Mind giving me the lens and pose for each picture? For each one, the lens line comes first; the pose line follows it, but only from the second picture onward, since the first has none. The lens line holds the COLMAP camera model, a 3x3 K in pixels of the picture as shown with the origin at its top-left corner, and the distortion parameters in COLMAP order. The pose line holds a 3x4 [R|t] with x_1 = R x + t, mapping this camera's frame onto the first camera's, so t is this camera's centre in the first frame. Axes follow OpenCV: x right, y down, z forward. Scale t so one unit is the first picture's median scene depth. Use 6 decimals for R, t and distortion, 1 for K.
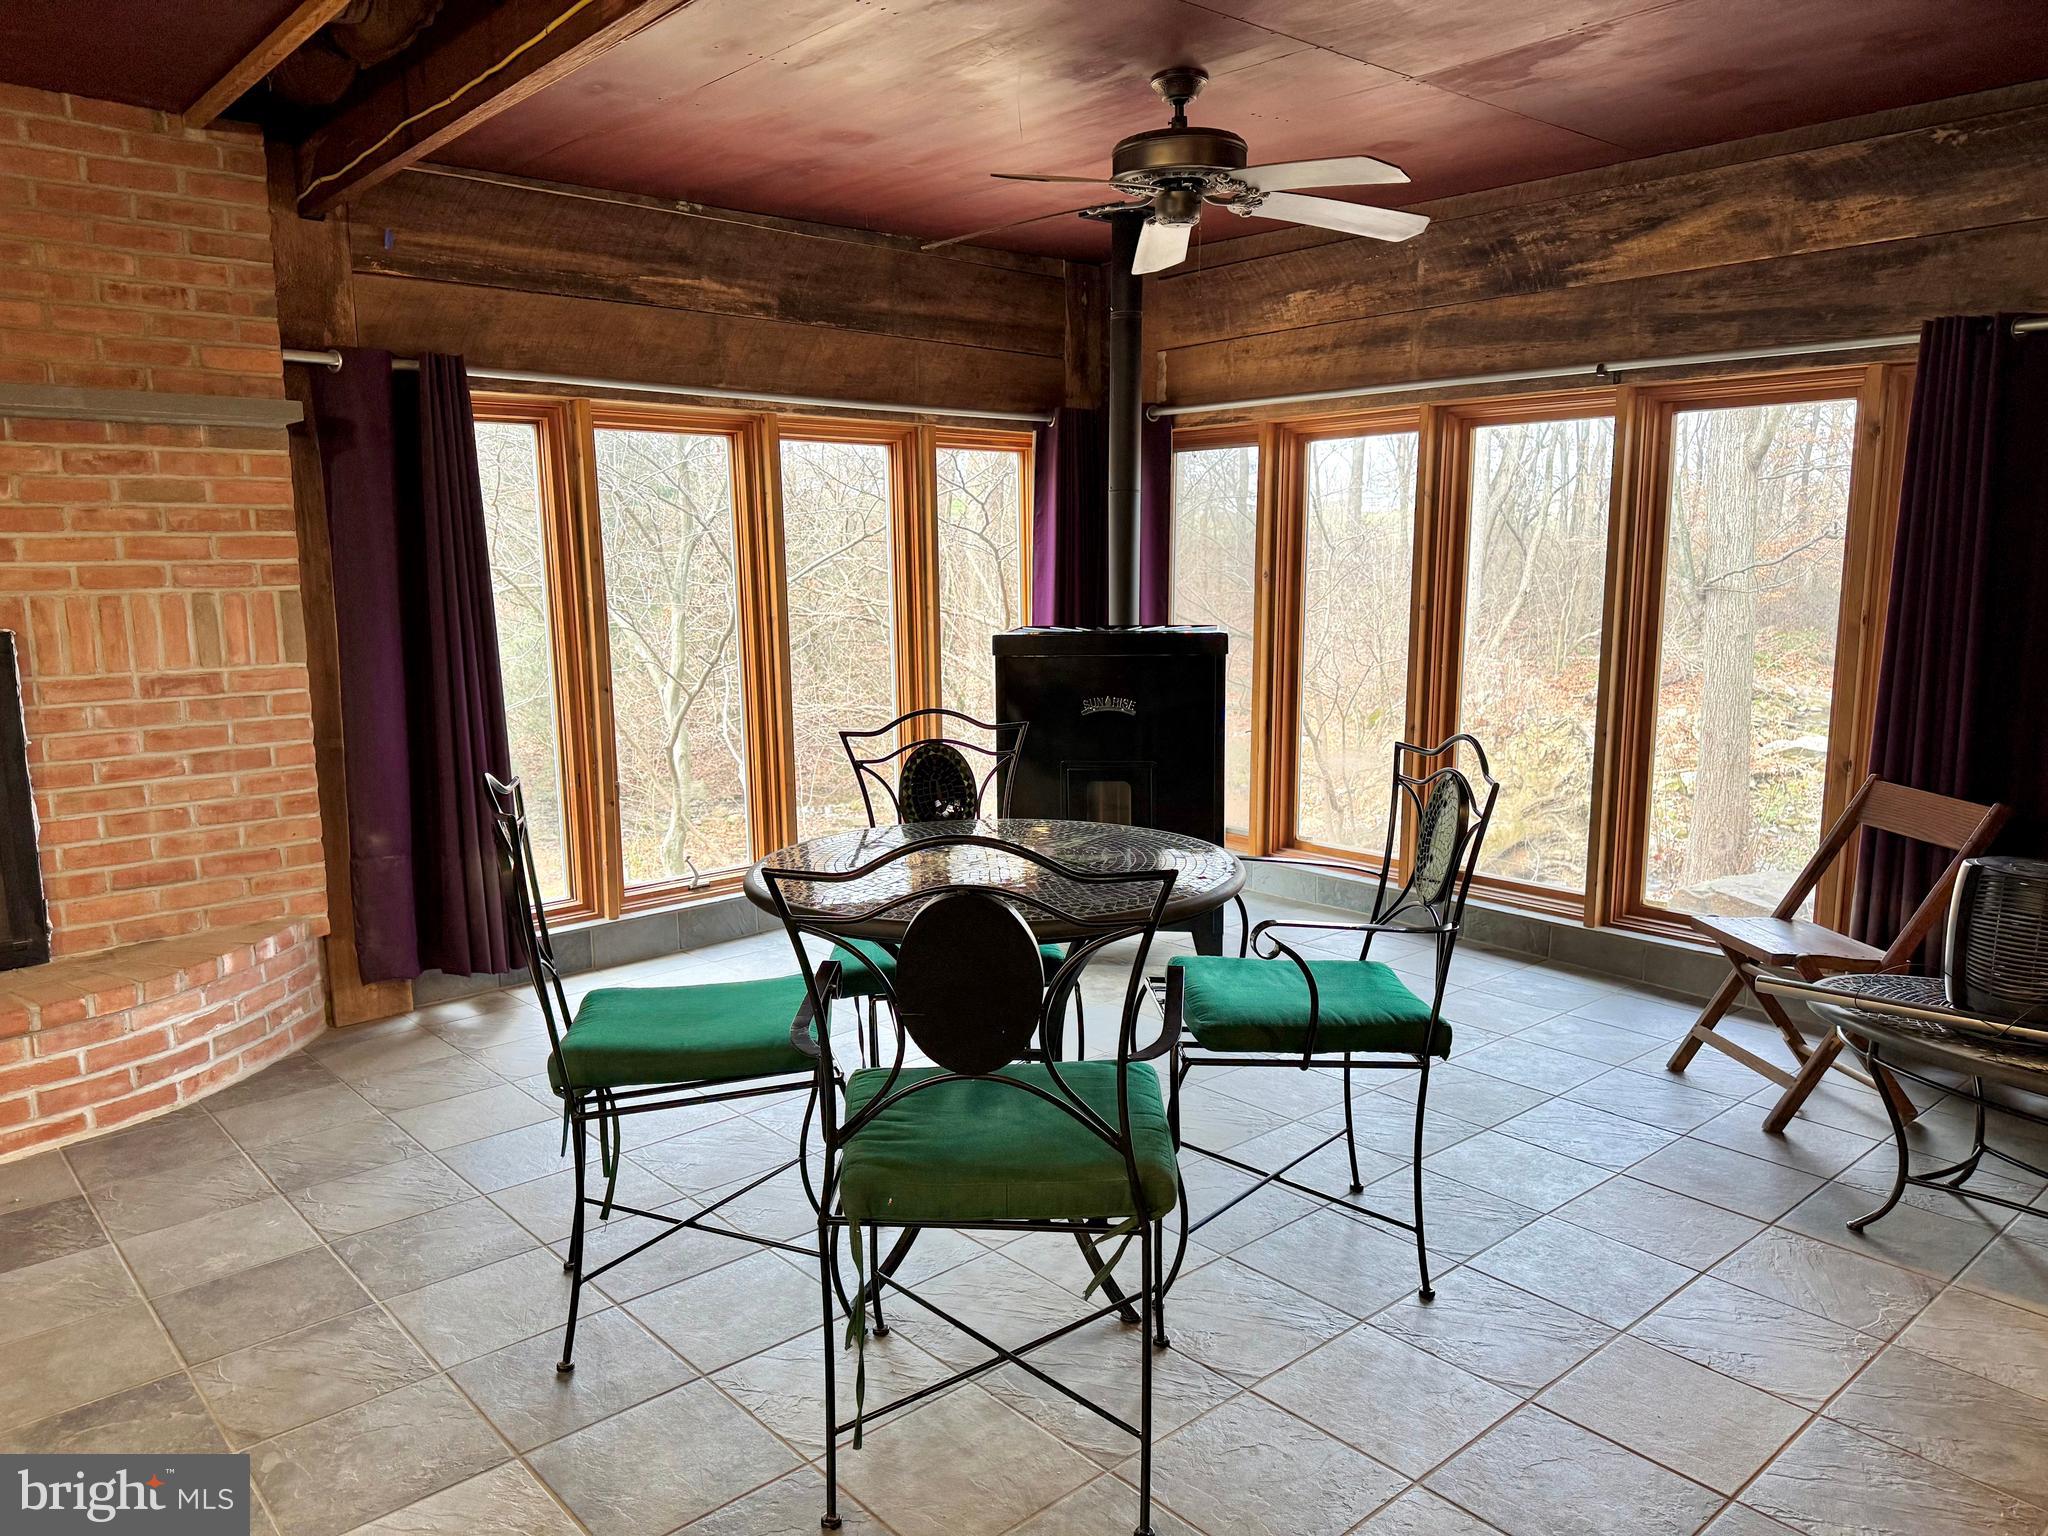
lens RADIAL K [[1469.1, 0, 1016.1], [0, 1469.1, 781.3], [0, 0, 1]] dist [-0.009827, -0.002990]
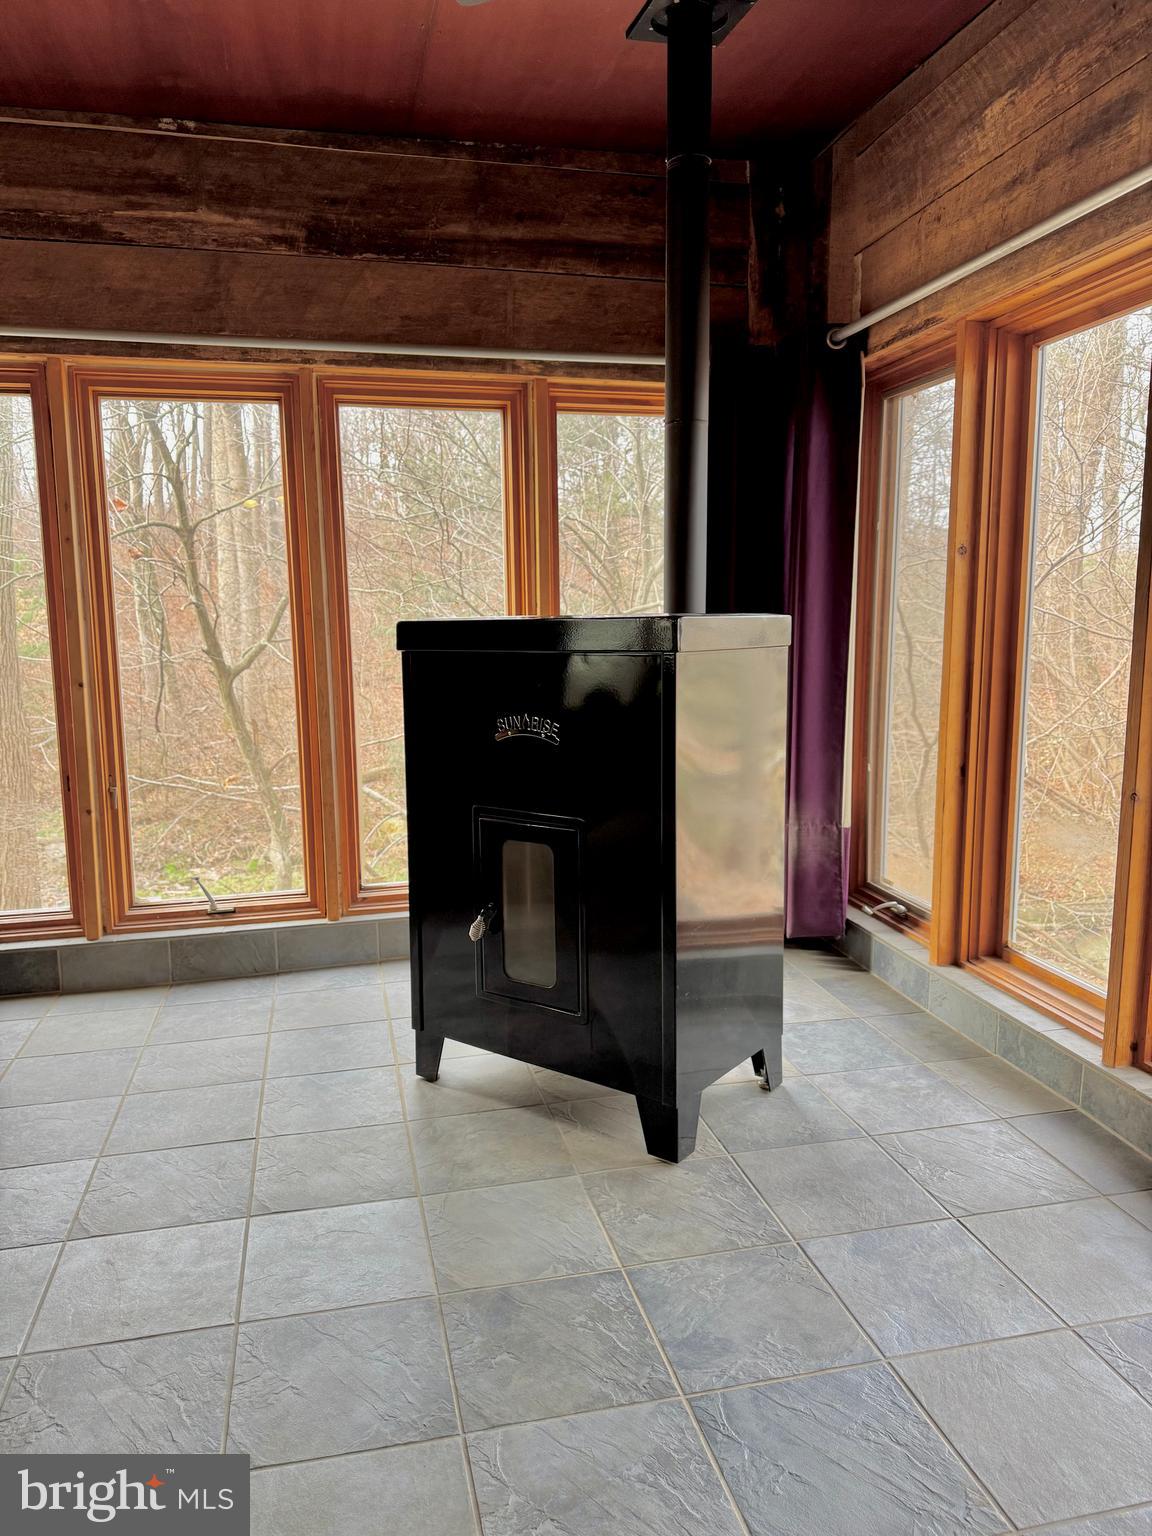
lens RADIAL K [[1101.8, 0, 582.6], [0, 1101.8, 755.4], [0, 0, 1]] dist [-0.009827, -0.002990]
pose [[0.874386, 0.060098, -0.481495, 0.267522], [-0.071842, 0.997398, -0.005974, -0.031655], [0.479883, 0.039816, 0.876429, 0.480613]]
